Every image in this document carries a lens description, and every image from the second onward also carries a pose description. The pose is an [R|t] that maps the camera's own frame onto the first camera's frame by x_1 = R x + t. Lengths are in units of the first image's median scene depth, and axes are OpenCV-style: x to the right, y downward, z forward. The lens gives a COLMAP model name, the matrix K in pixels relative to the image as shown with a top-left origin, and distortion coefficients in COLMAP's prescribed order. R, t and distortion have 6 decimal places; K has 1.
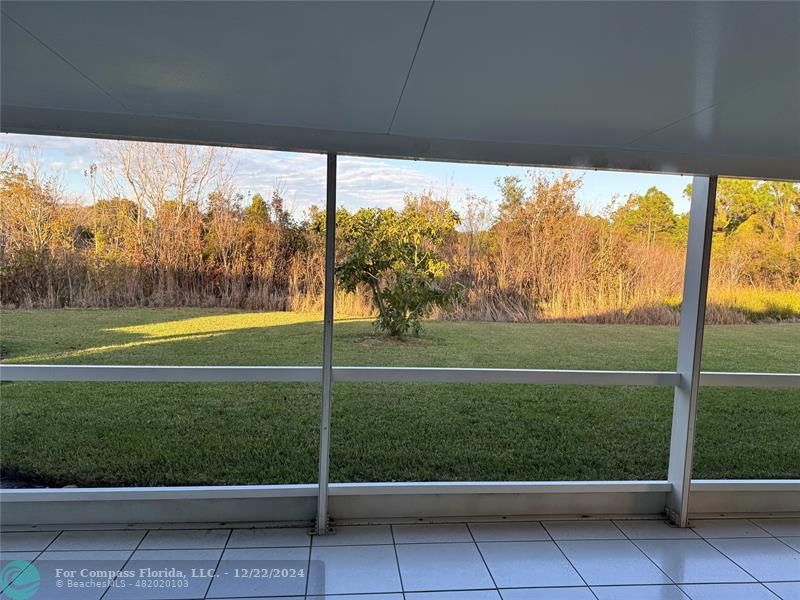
lens RADIAL K [[557.2, 0, 400.0], [0, 557.2, 300.0], [0, 0, 1]] dist [0.147801, -0.224862]
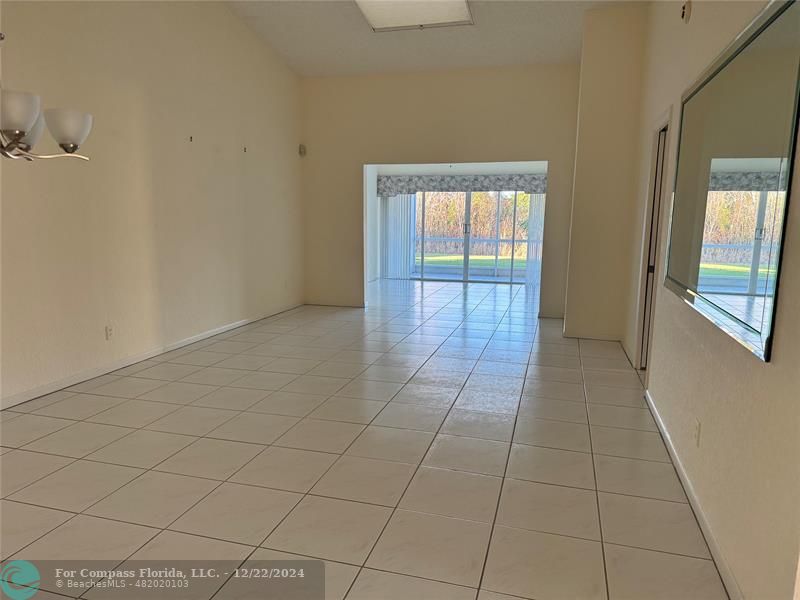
lens RADIAL K [[557.2, 0, 400.0], [0, 557.2, 300.0], [0, 0, 1]] dist [0.147801, -0.224862]
pose [[0.925844, 0.029554, -0.376749, 0.136508], [-0.008999, 0.998379, 0.056205, 0.058524], [0.377799, -0.048646, 0.924609, -0.550089]]
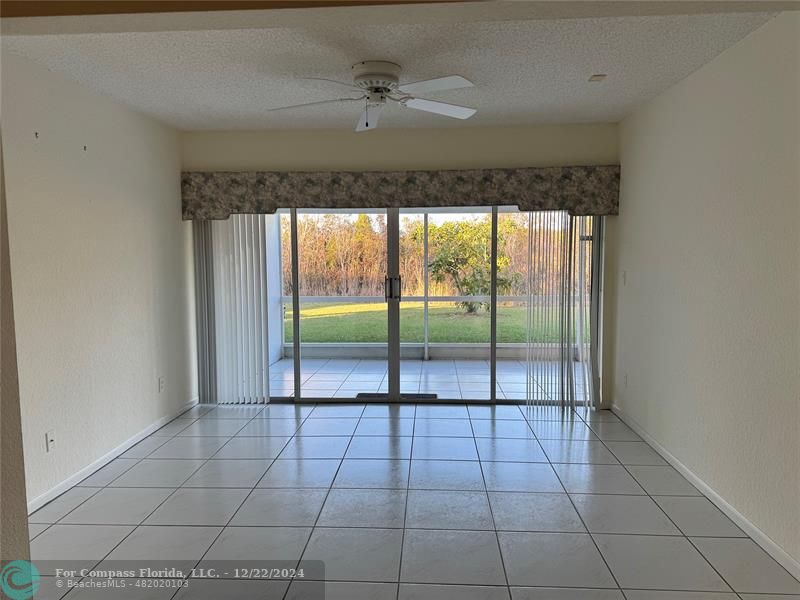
lens RADIAL K [[557.2, 0, 400.0], [0, 557.2, 300.0], [0, 0, 1]] dist [0.147801, -0.224862]
pose [[0.985618, -0.031433, -0.166037, 0.028278], [0.030503, 0.999501, -0.008154, 0.024920], [0.166211, 0.002972, 0.986086, -0.247968]]
